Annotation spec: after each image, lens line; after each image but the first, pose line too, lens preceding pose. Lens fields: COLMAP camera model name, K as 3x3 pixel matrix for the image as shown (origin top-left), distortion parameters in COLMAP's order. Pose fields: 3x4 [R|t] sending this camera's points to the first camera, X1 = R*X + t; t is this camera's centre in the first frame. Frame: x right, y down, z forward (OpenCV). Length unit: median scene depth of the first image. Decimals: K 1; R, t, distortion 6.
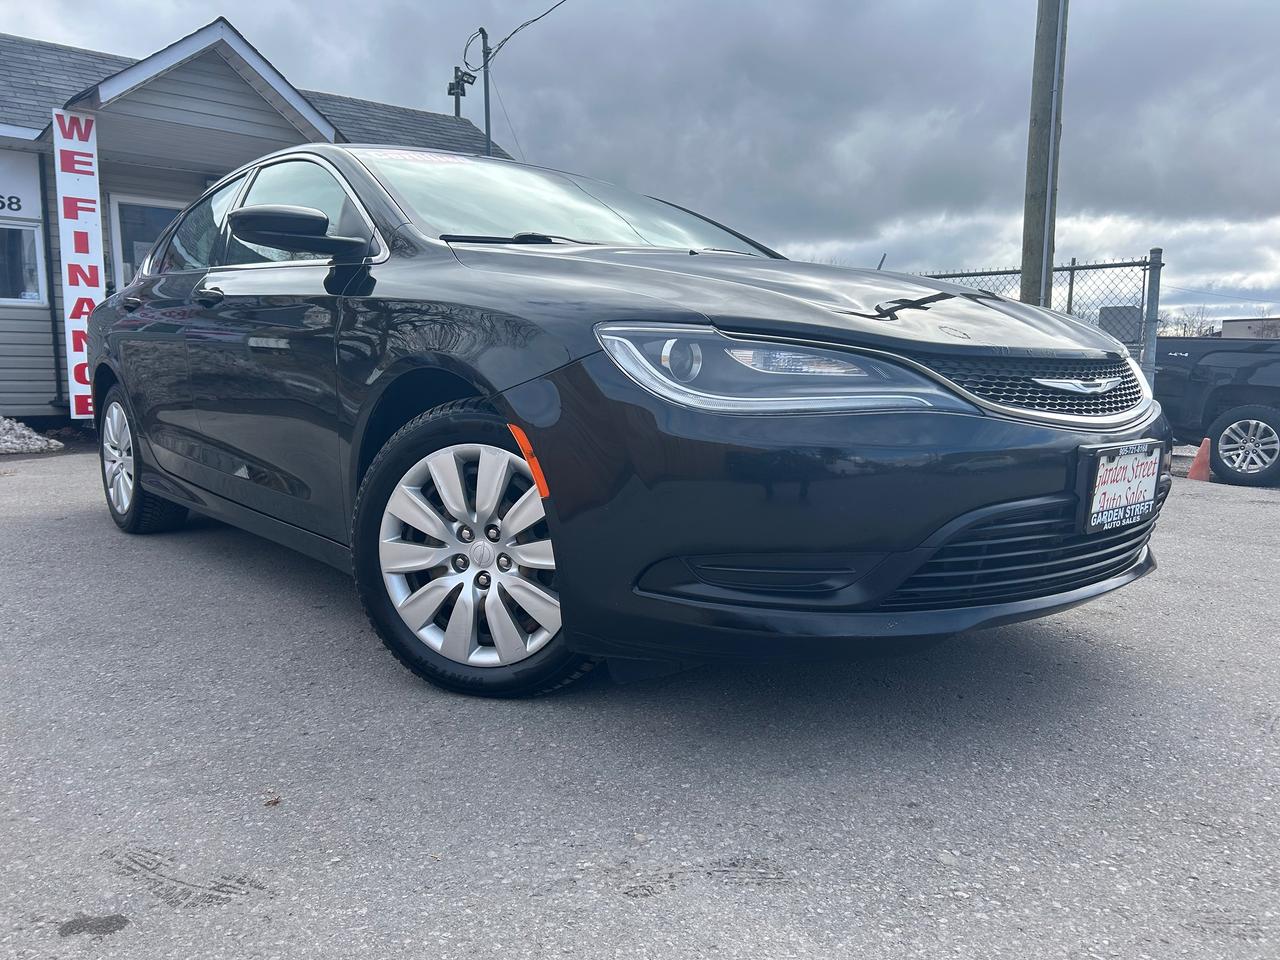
lens RADIAL K [[1000.5, 0, 679.0], [0, 1000.5, 496.1], [0, 0, 1]] dist [0.026497, -0.005983]
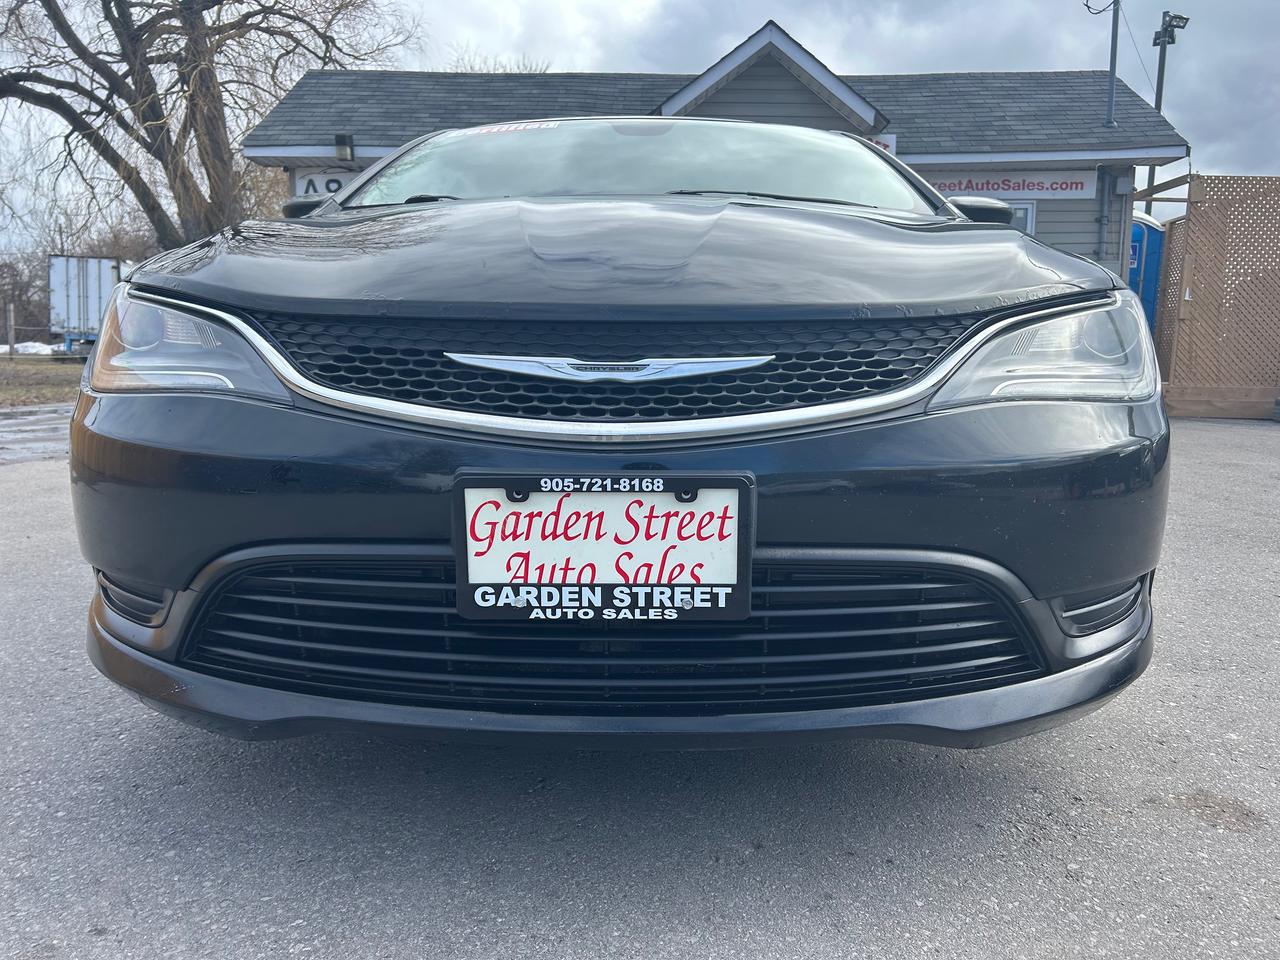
lens RADIAL K [[1000.5, 0, 679.0], [0, 1000.5, 496.1], [0, 0, 1]] dist [0.026497, -0.005983]
pose [[0.726373, 0.102339, -0.679638, 0.246982], [-0.095888, 0.994271, 0.047234, -0.020221], [0.680579, 0.030860, 0.732025, 0.181752]]
